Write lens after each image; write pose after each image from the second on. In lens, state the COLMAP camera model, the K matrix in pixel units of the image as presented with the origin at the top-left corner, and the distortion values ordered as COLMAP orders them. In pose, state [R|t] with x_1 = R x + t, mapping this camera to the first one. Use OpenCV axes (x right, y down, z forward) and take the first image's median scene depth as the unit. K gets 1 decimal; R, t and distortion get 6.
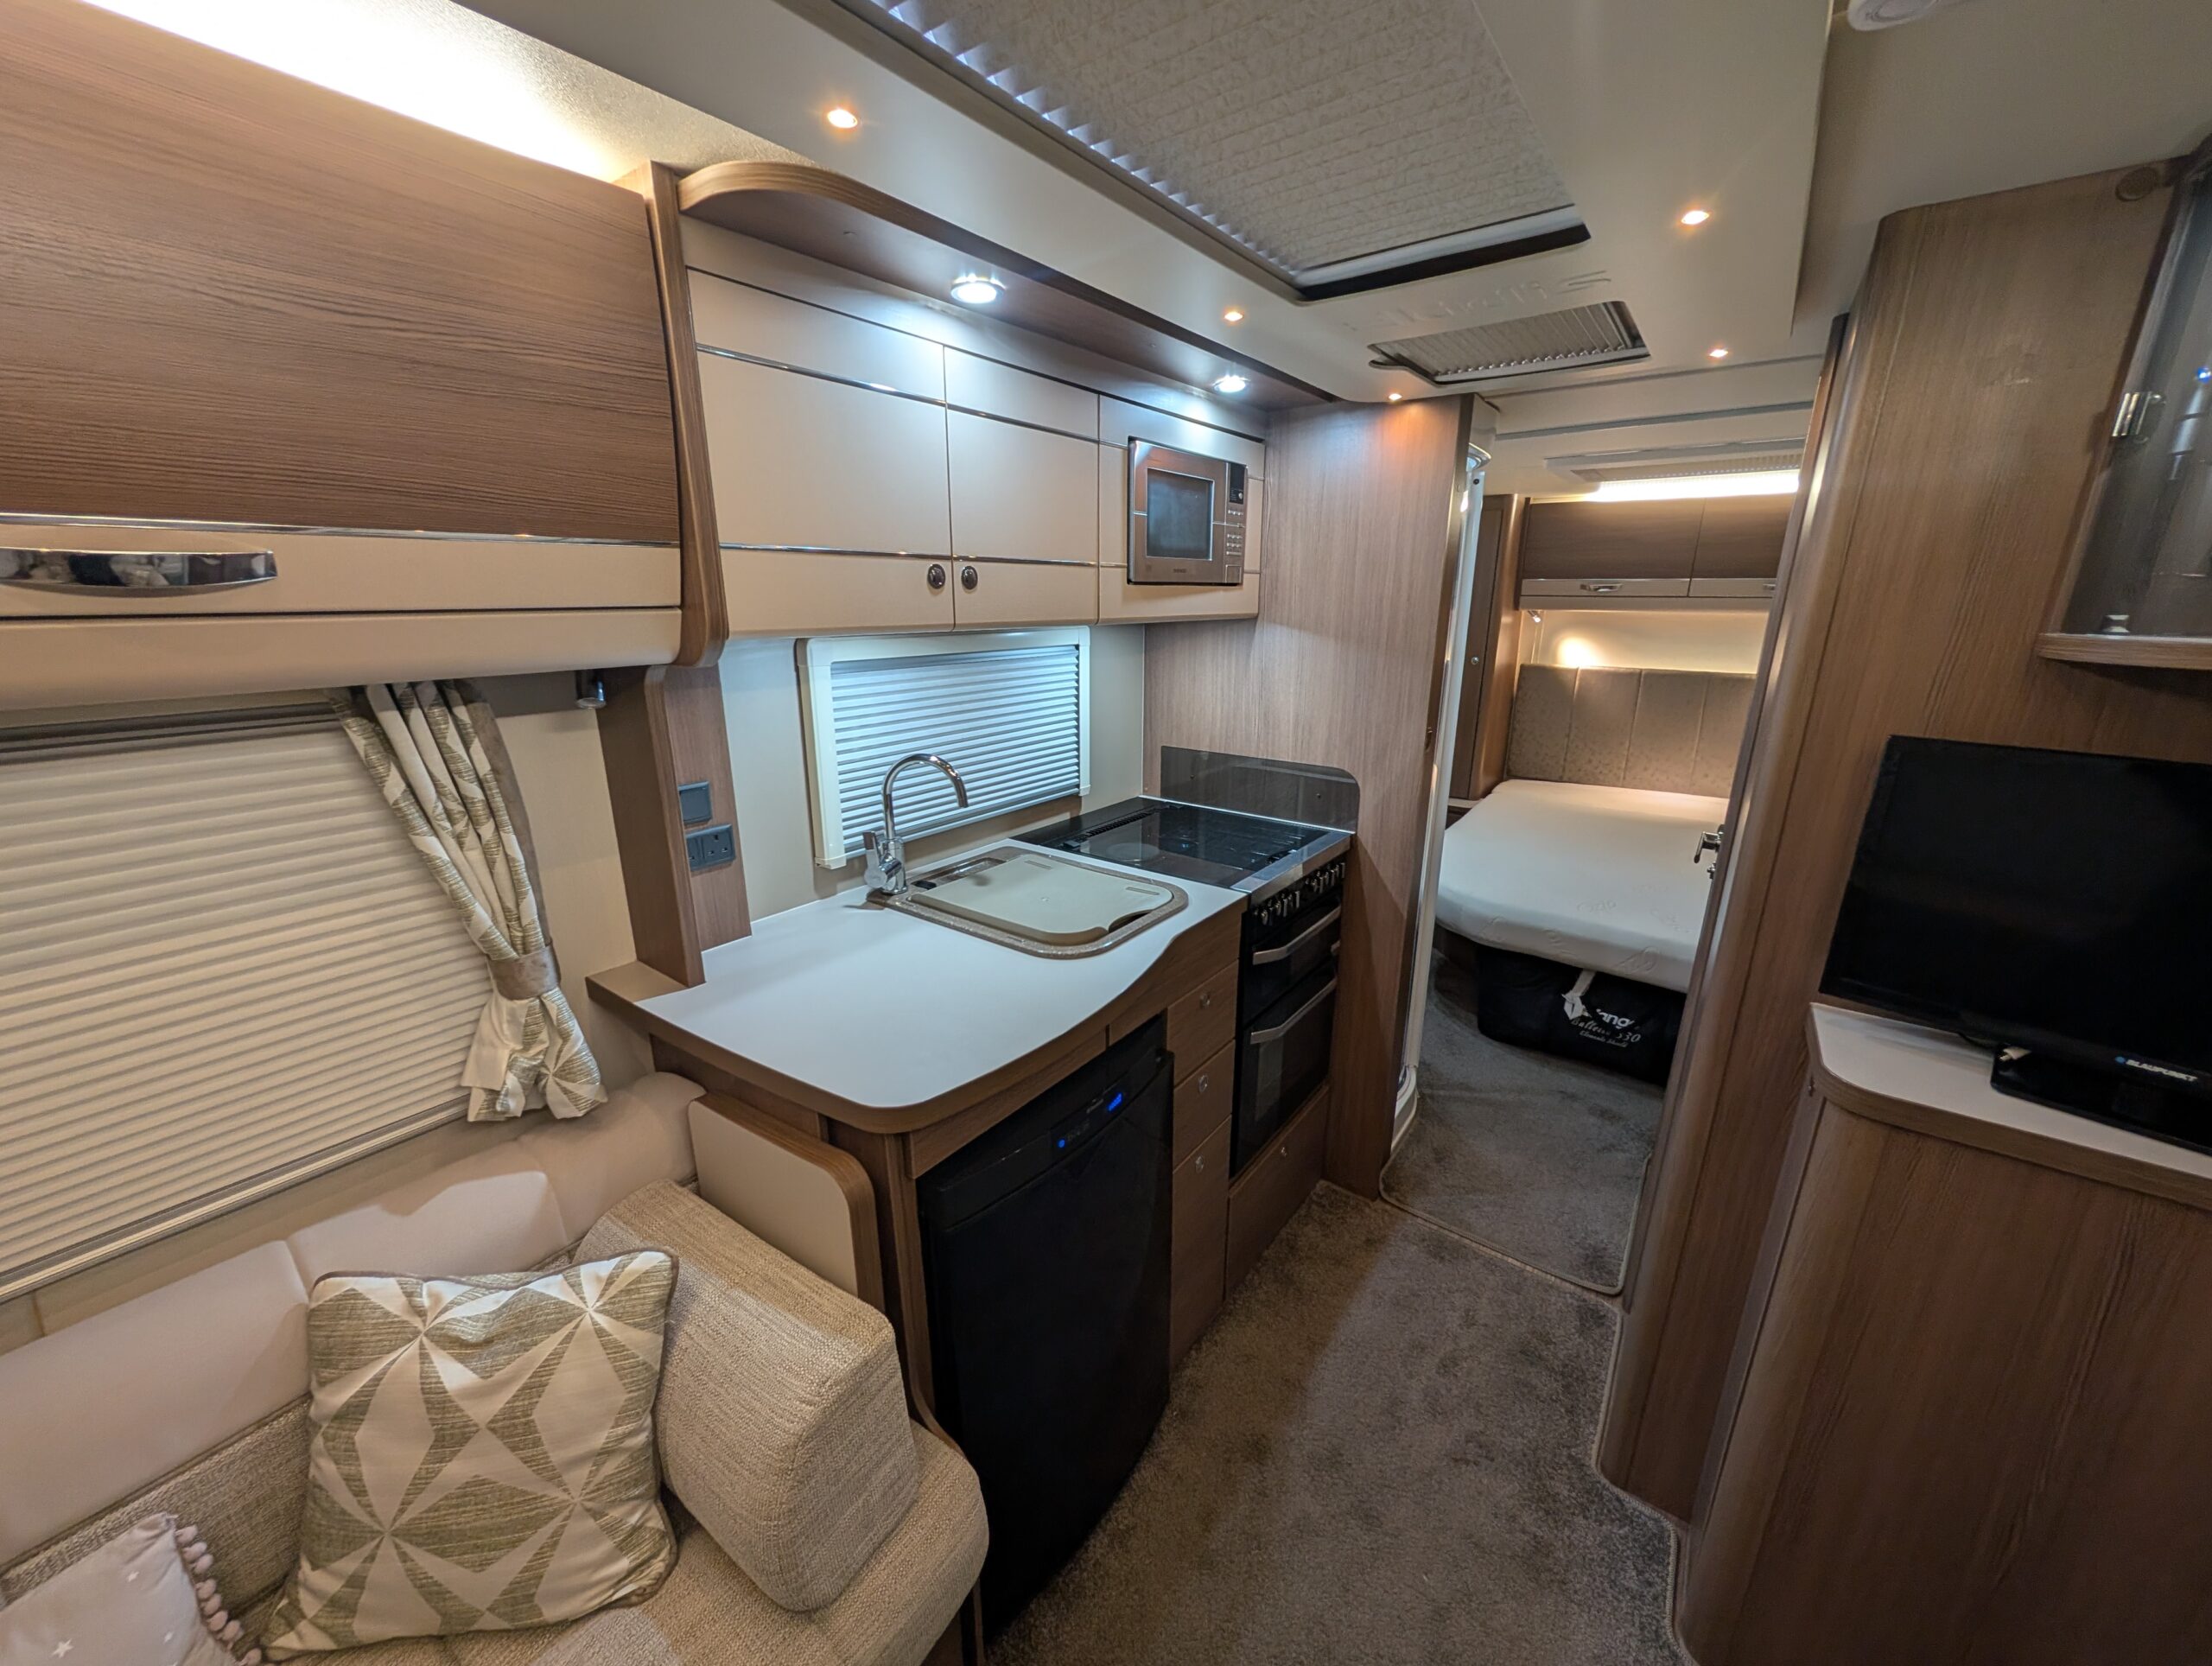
lens RADIAL K [[835.6, 0, 1105.2], [0, 835.6, 832.6], [0, 0, 1]] dist [0.001945, 0.000224]
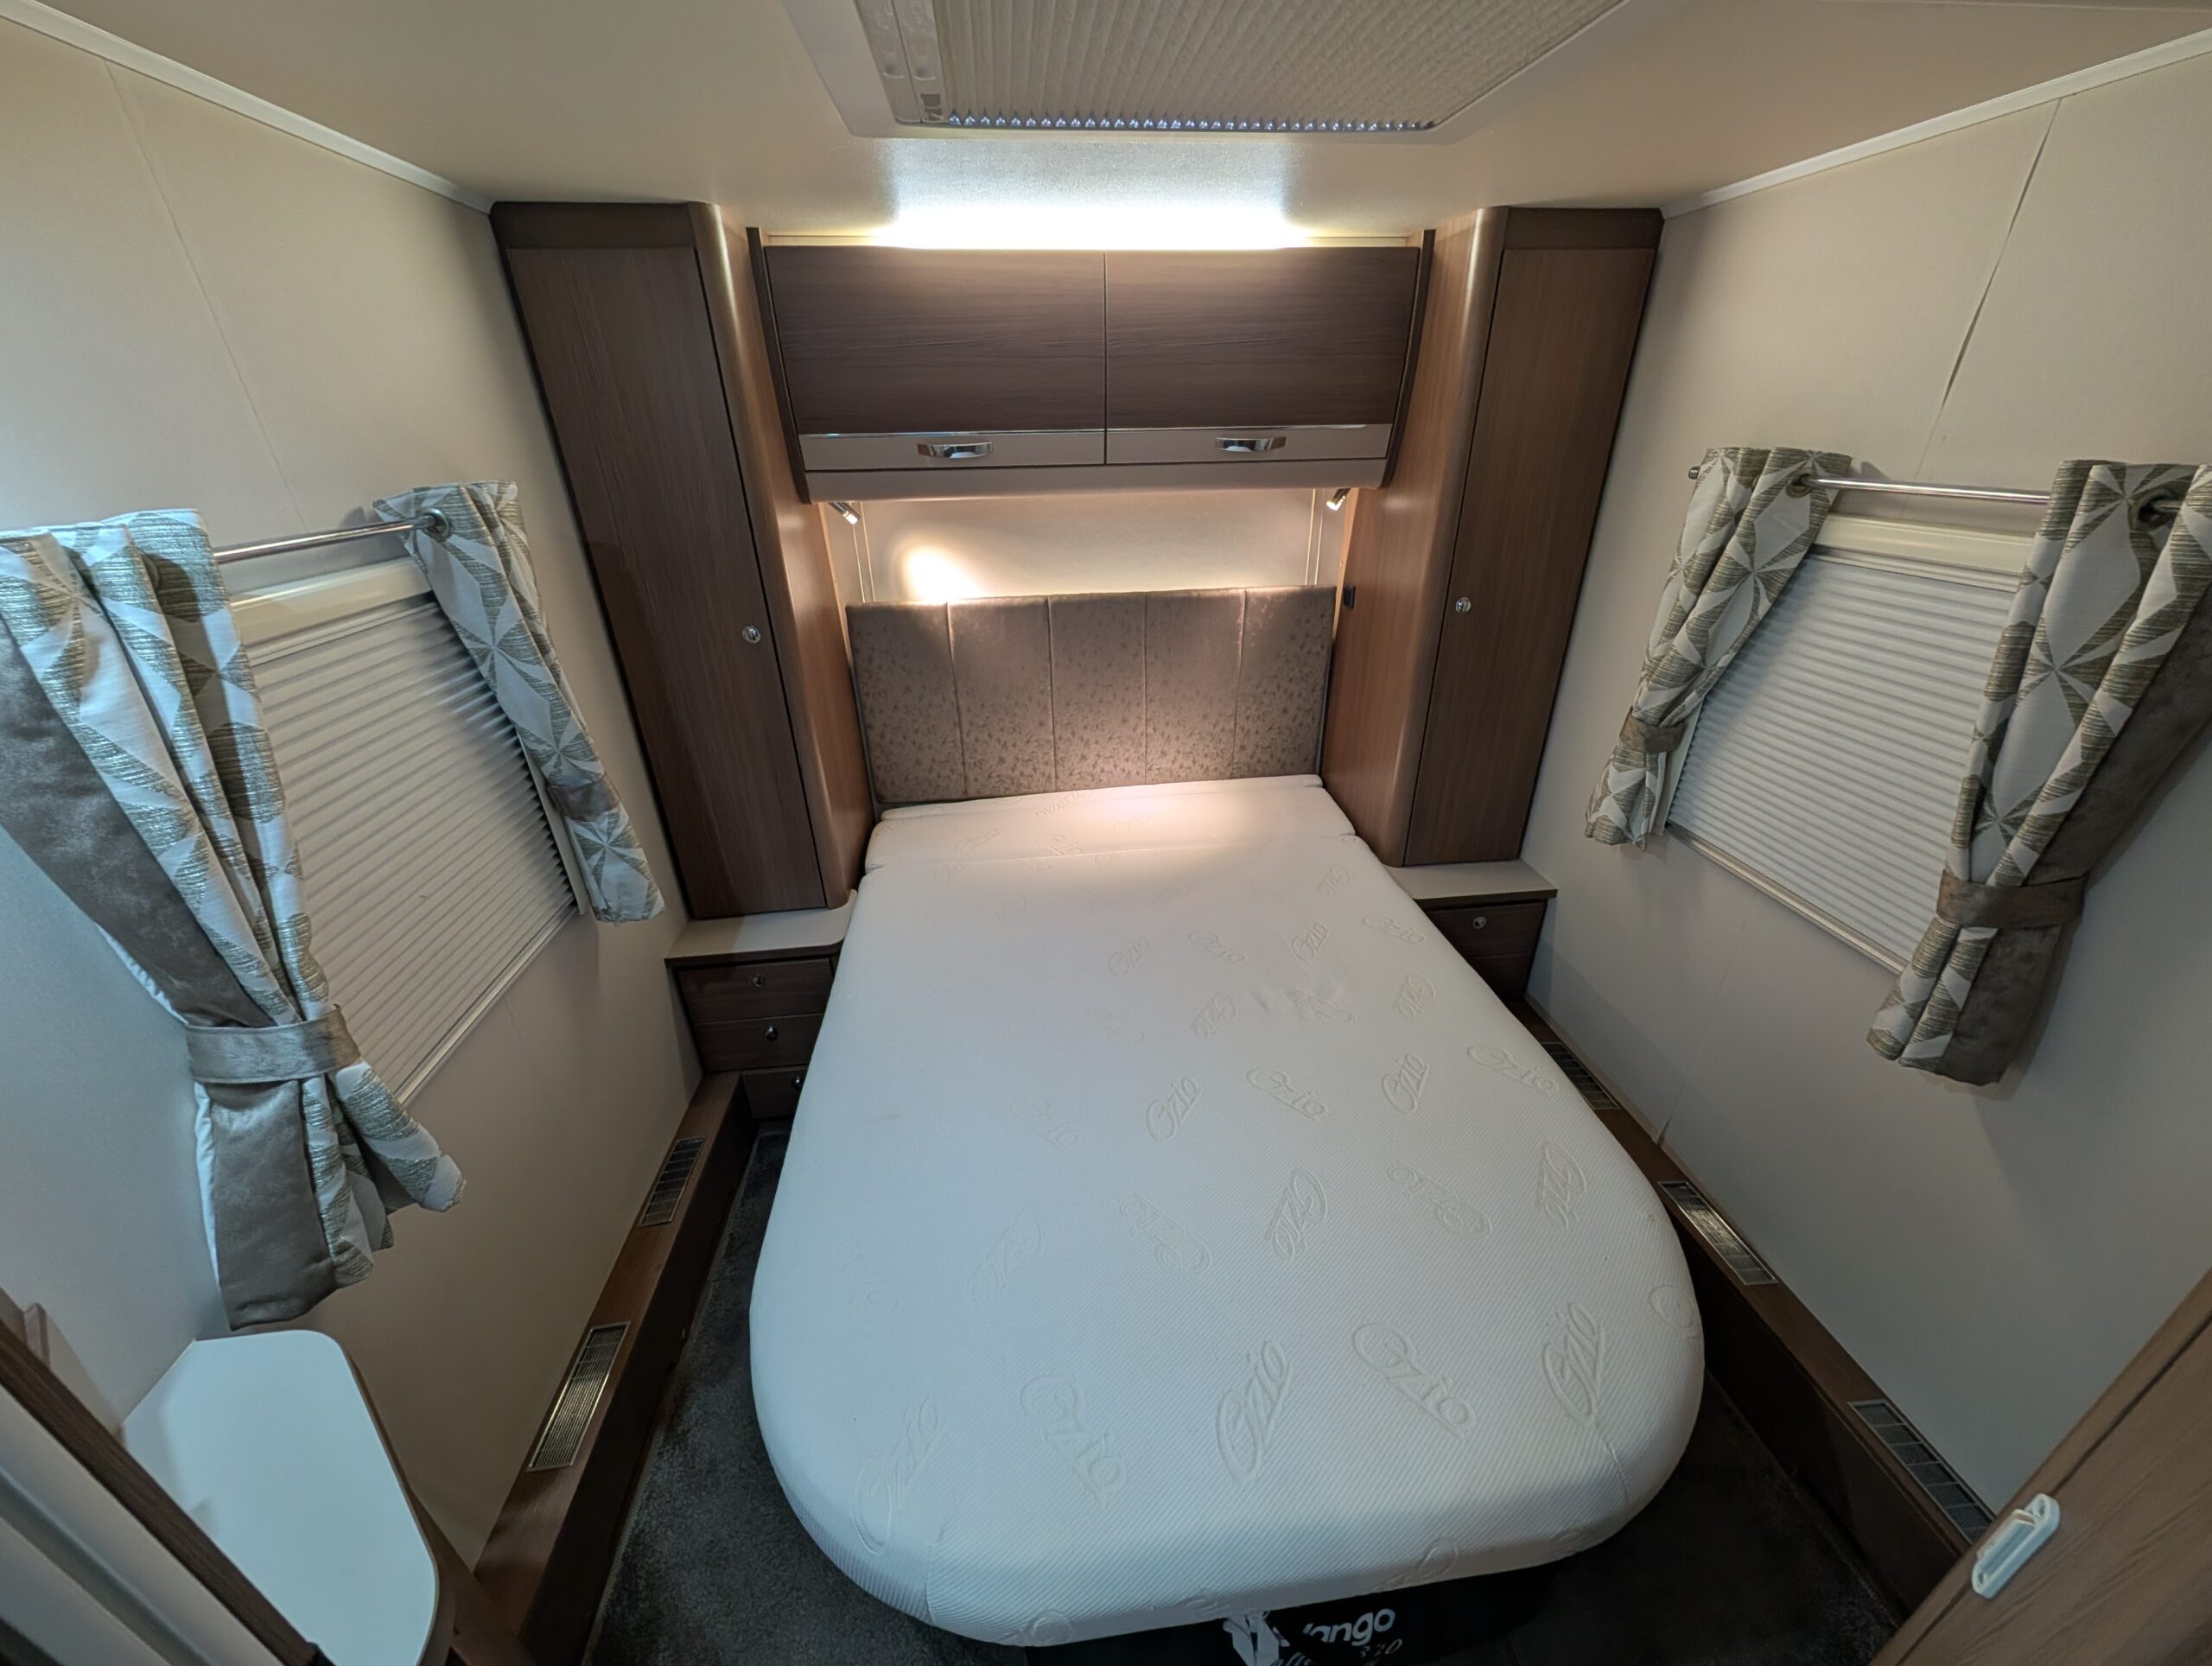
lens RADIAL K [[835.6, 0, 1105.2], [0, 835.6, 832.6], [0, 0, 1]] dist [0.001945, 0.000224]
pose [[0.722156, -0.322886, 0.611748, 0.477517], [0.209631, 0.944940, 0.251282, -0.311291], [-0.659201, -0.053224, 0.750081, 0.946085]]
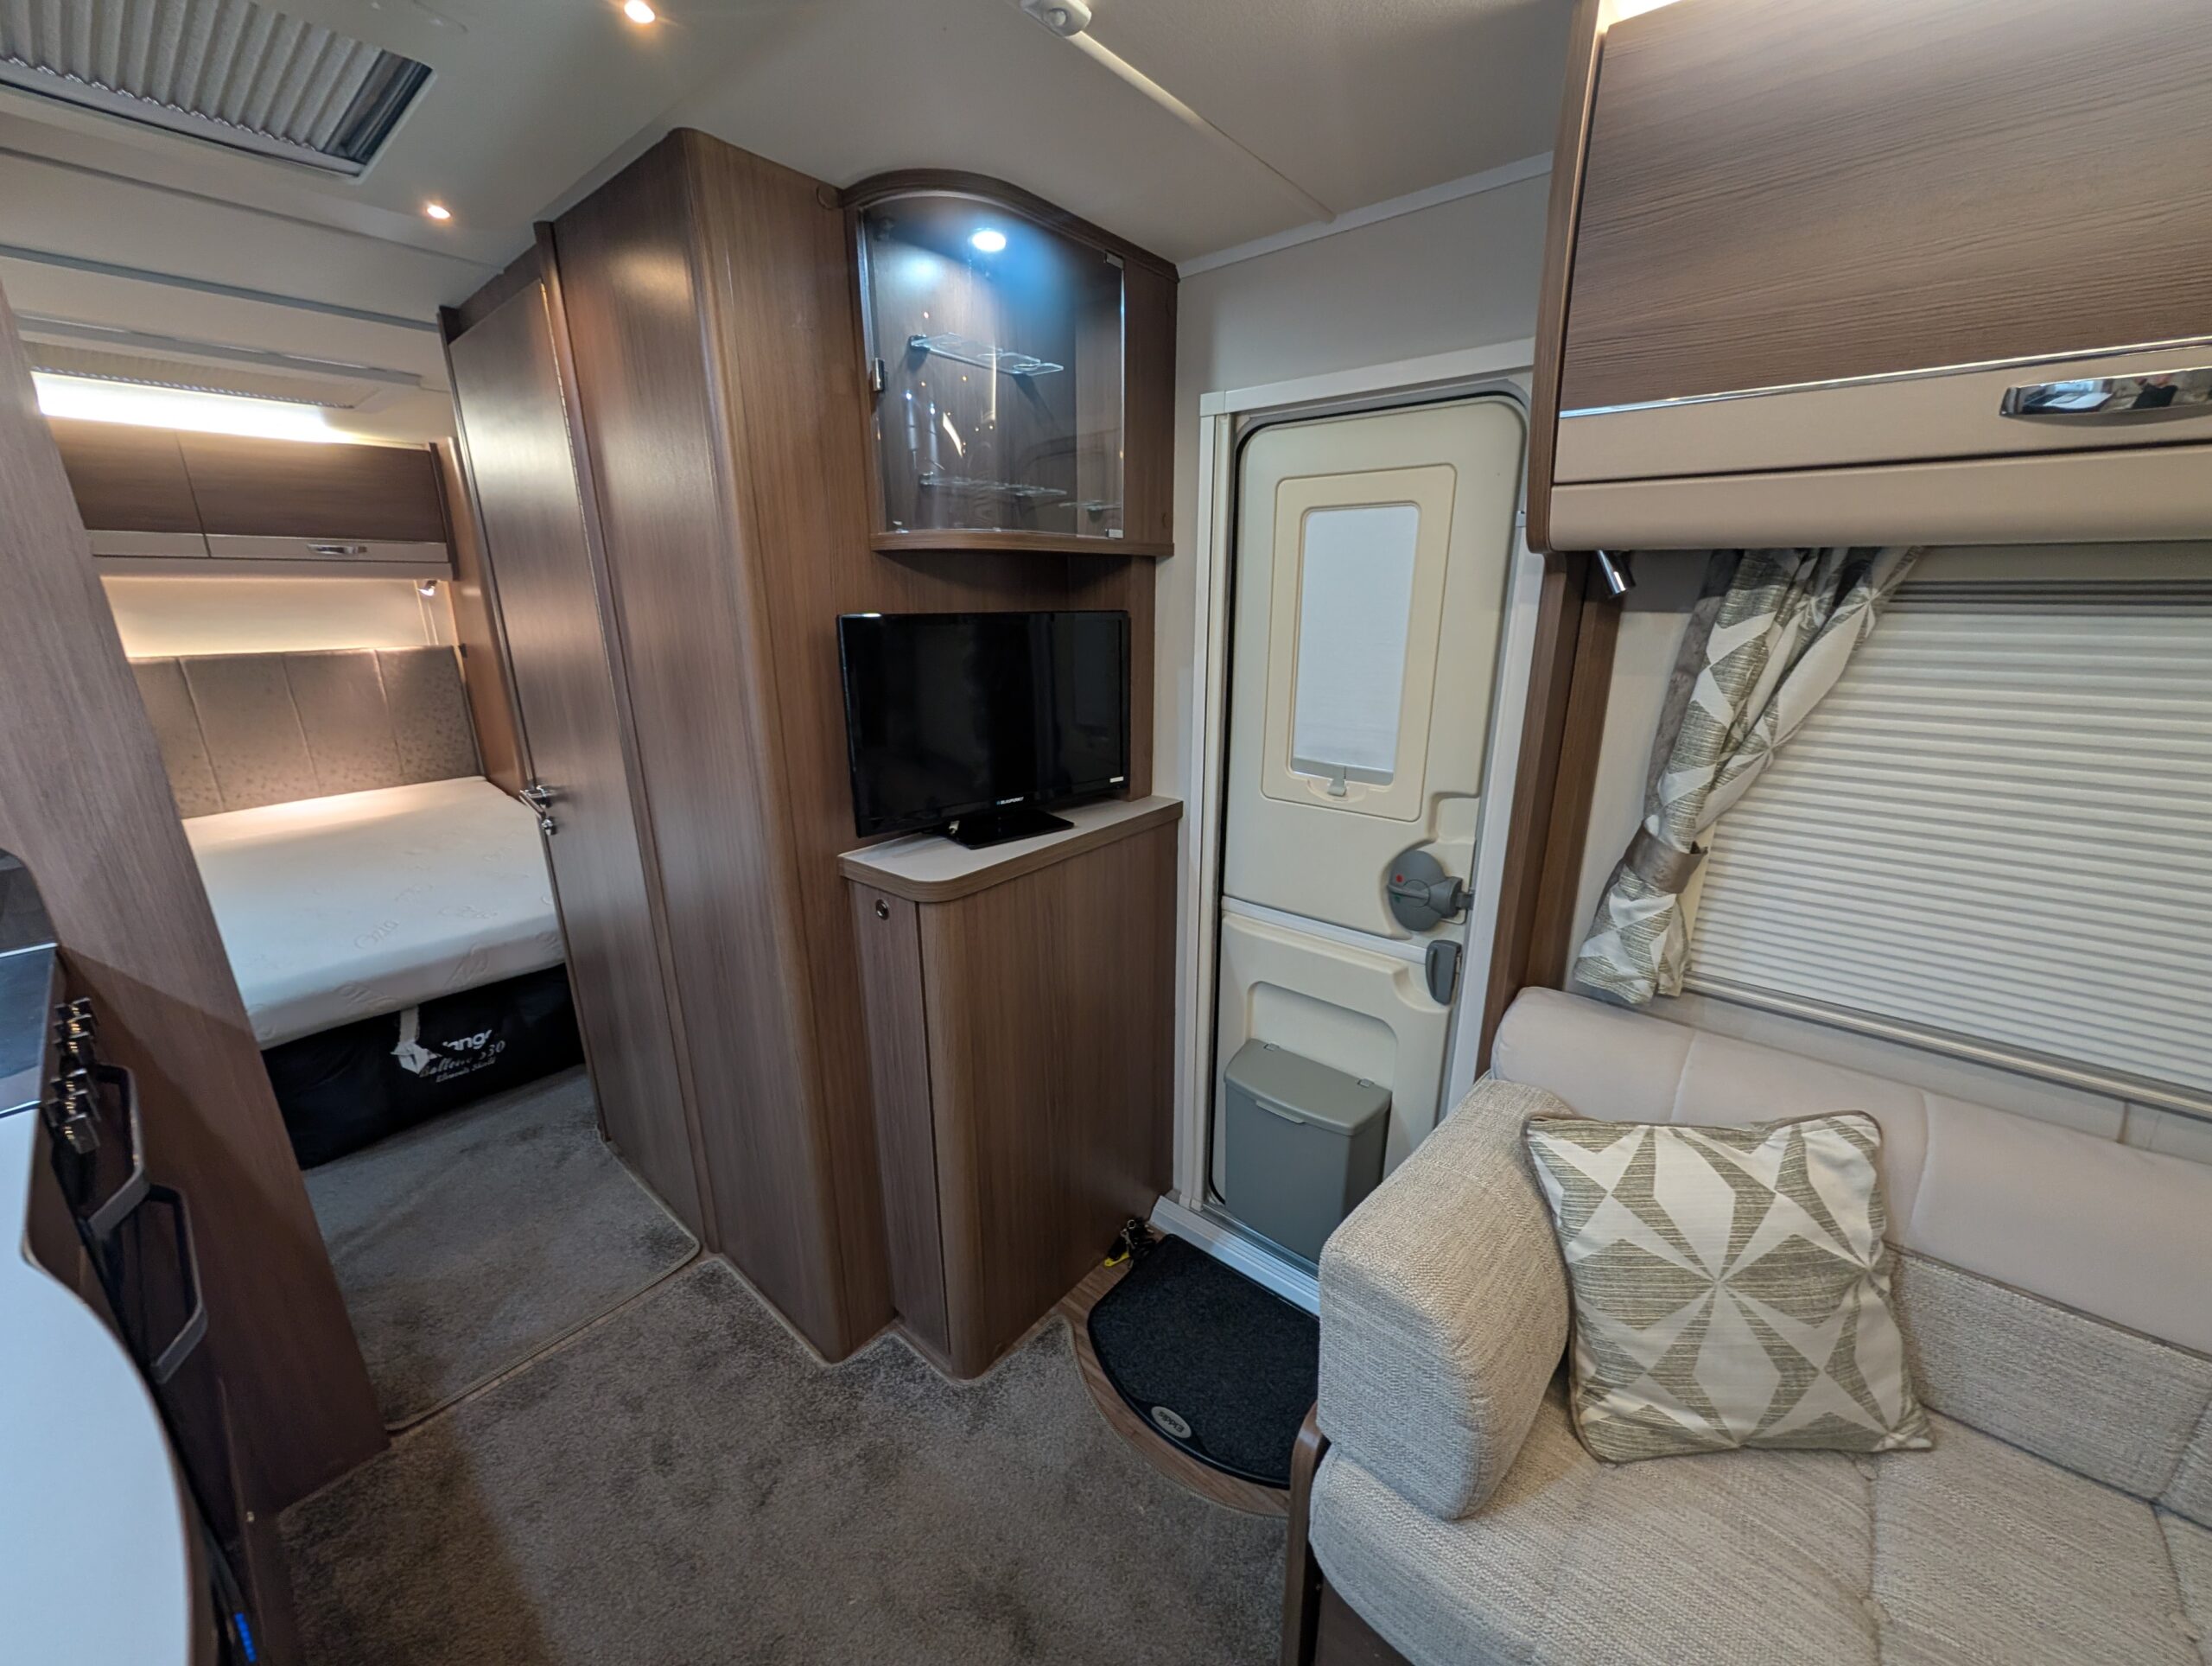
lens RADIAL K [[835.6, 0, 1105.2], [0, 835.6, 832.6], [0, 0, 1]] dist [0.001945, 0.000224]
pose [[0.052667, -0.281011, 0.958258, -0.138764], [0.281023, 0.924980, 0.255807, -0.012360], [-0.958255, 0.255820, 0.127686, 0.254900]]
